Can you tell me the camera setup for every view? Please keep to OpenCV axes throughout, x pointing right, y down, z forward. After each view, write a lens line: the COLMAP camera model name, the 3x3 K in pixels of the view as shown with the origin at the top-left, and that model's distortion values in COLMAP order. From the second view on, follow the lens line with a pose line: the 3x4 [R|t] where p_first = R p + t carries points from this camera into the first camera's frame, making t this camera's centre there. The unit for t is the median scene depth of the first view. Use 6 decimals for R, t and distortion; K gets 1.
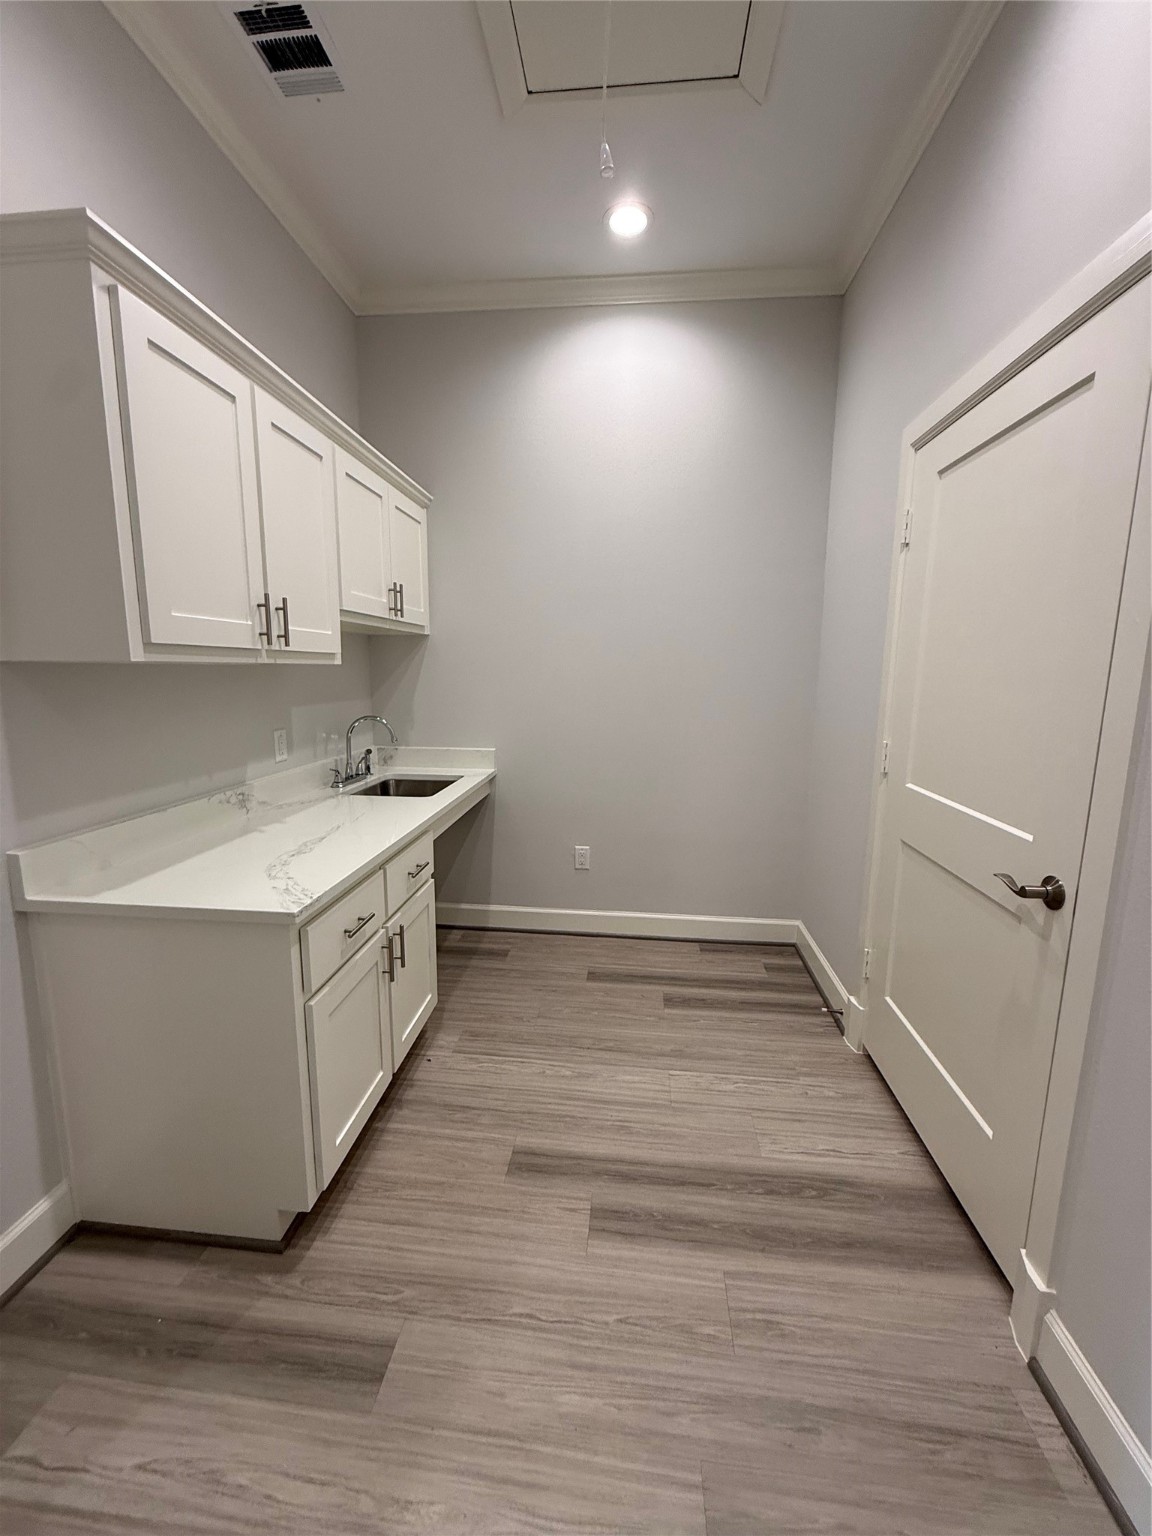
lens RADIAL K [[614.1, 0, 570.5], [0, 614.1, 755.4], [0, 0, 1]] dist [-0.012759, 0.000350]
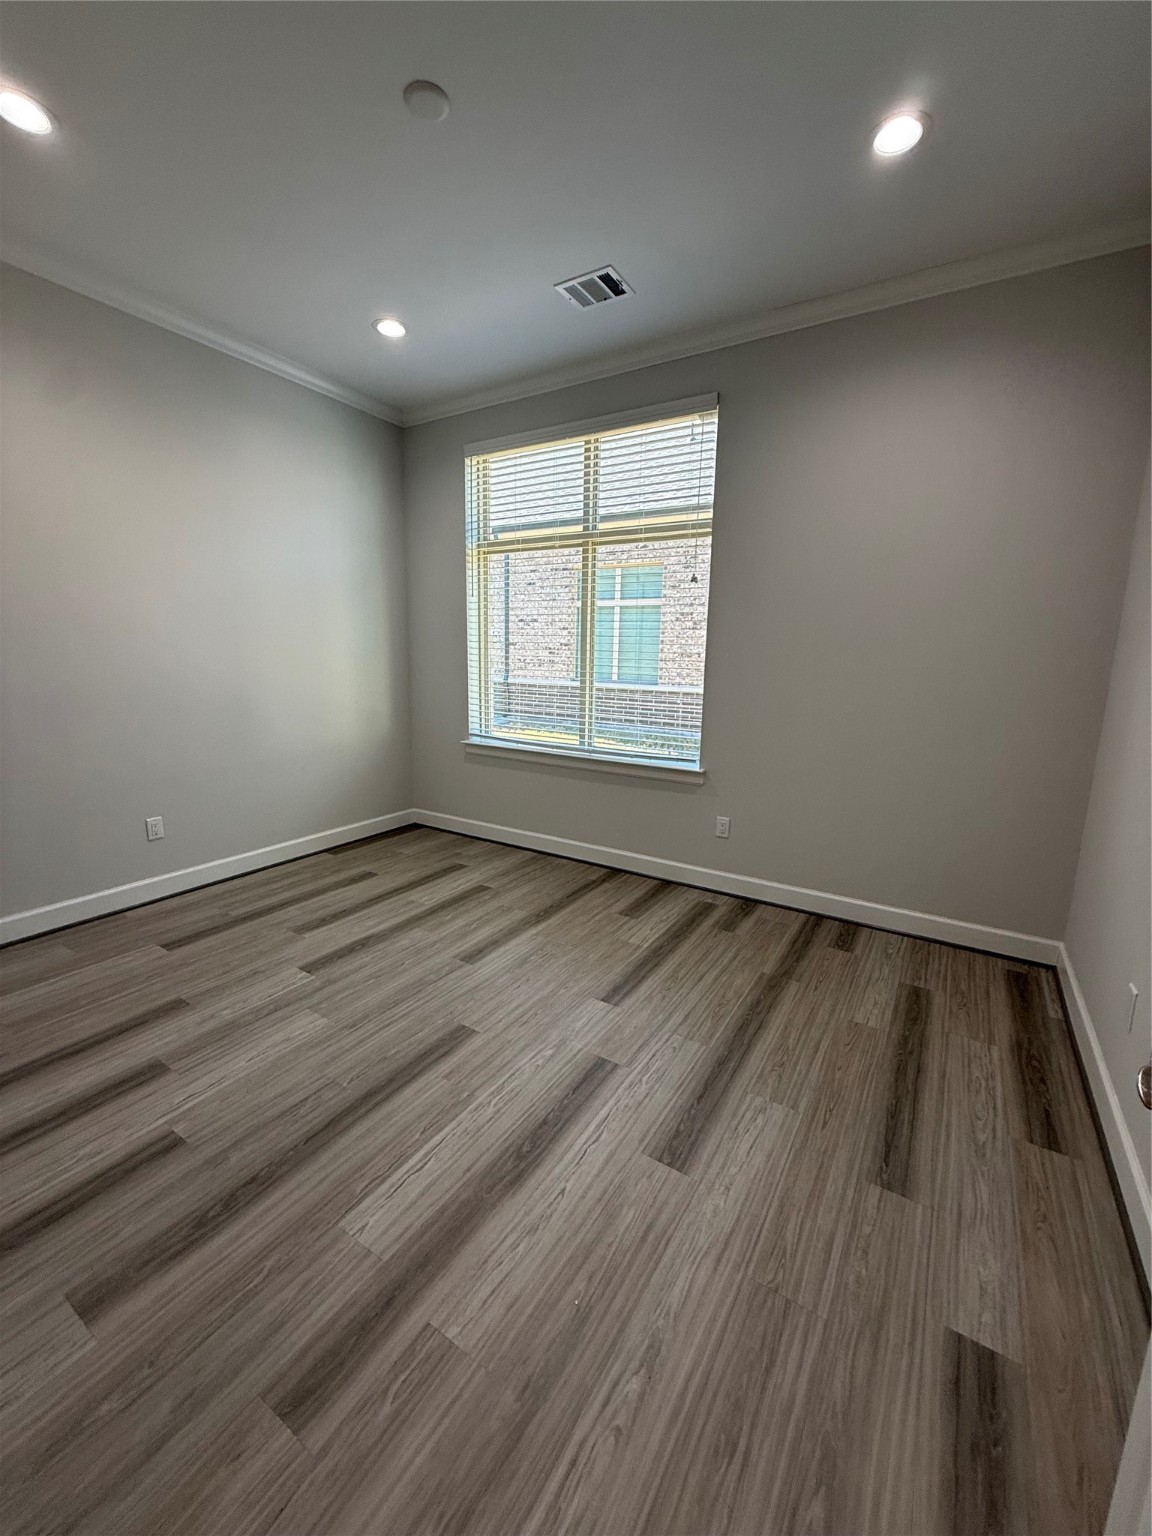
lens RADIAL K [[614.1, 0, 581.2], [0, 614.1, 765.1], [0, 0, 1]] dist [-0.012759, 0.000350]
pose [[-0.448456, 0.148605, -0.881365, 1.109484], [-0.141521, 0.961837, 0.234181, -0.193444], [0.882530, 0.229751, -0.410311, 1.260919]]
